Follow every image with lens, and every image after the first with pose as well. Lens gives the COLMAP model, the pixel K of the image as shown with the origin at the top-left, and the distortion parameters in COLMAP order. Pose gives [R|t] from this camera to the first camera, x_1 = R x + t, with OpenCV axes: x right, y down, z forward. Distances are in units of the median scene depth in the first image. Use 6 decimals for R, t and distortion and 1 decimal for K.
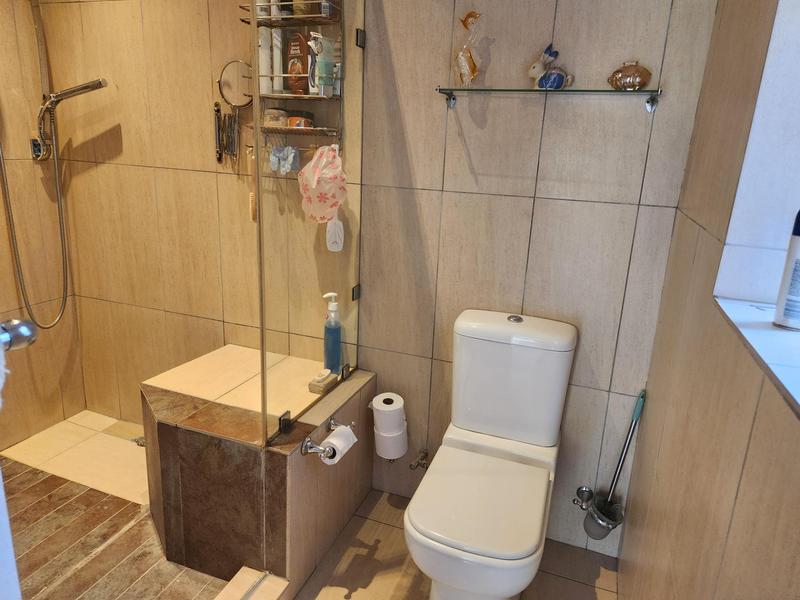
lens RADIAL K [[539.5, 0, 412.9], [0, 539.5, 295.3], [0, 0, 1]] dist [0.069550, -0.057997]
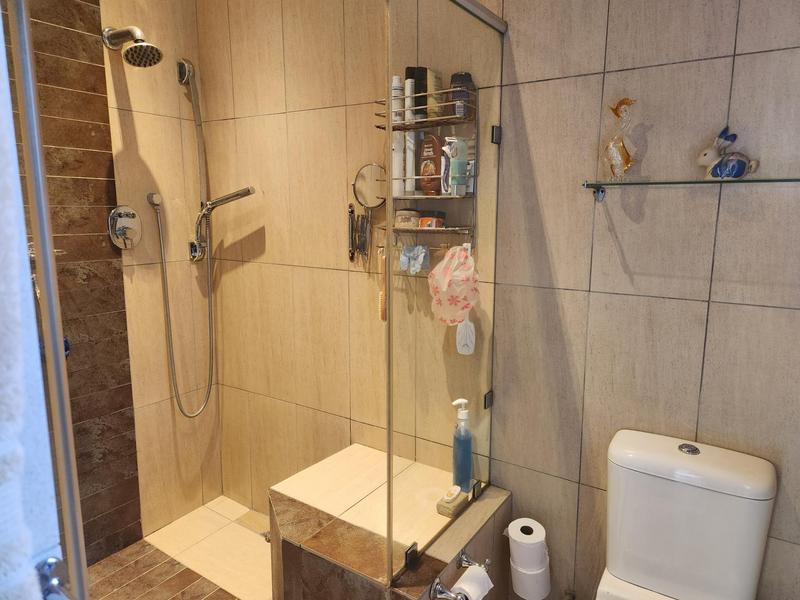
lens RADIAL K [[539.5, 0, 406.8], [0, 539.5, 296.5], [0, 0, 1]] dist [0.069550, -0.057997]
pose [[0.972558, -0.007108, -0.232551, -0.027305], [-0.016605, 0.994863, -0.099856, -0.088123], [0.232066, 0.100978, 0.967445, 0.075343]]
